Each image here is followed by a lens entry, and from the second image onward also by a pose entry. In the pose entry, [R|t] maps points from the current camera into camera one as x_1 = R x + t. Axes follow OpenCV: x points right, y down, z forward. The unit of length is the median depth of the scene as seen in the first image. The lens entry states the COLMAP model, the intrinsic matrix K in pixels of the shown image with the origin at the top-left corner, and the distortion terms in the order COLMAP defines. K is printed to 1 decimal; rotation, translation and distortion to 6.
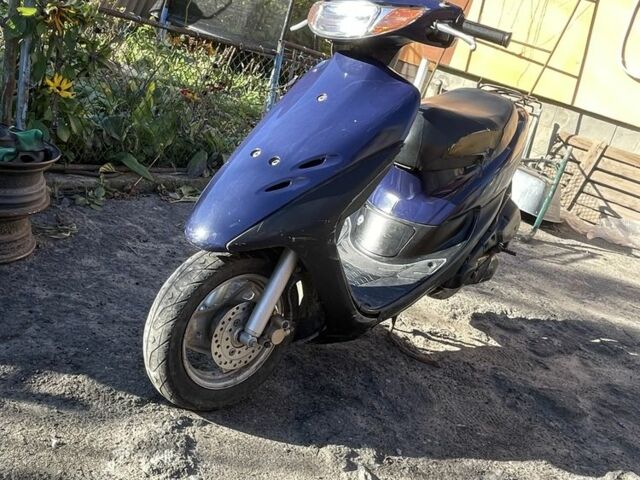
lens RADIAL K [[589.8, 0, 320.0], [0, 589.8, 240.0], [0, 0, 1]] dist [-0.062070, -0.001519]
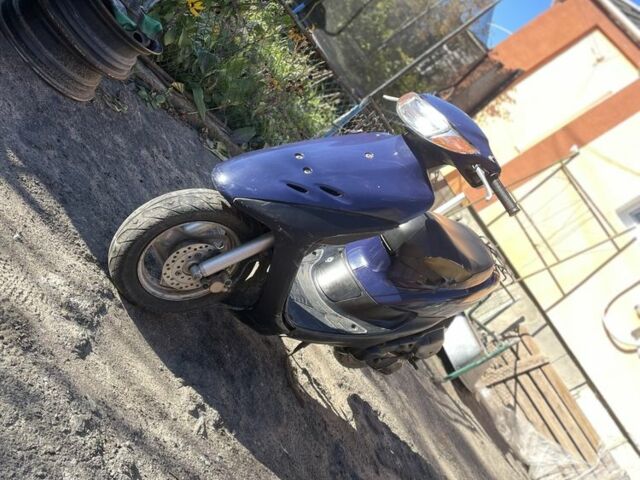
lens RADIAL K [[589.8, 0, 320.0], [0, 589.8, 240.0], [0, 0, 1]] dist [-0.062070, -0.001519]
pose [[0.782073, 0.622780, 0.022512, 0.003921], [-0.618946, 0.780452, -0.088318, 0.048001], [-0.072572, 0.055138, 0.995838, -0.145204]]
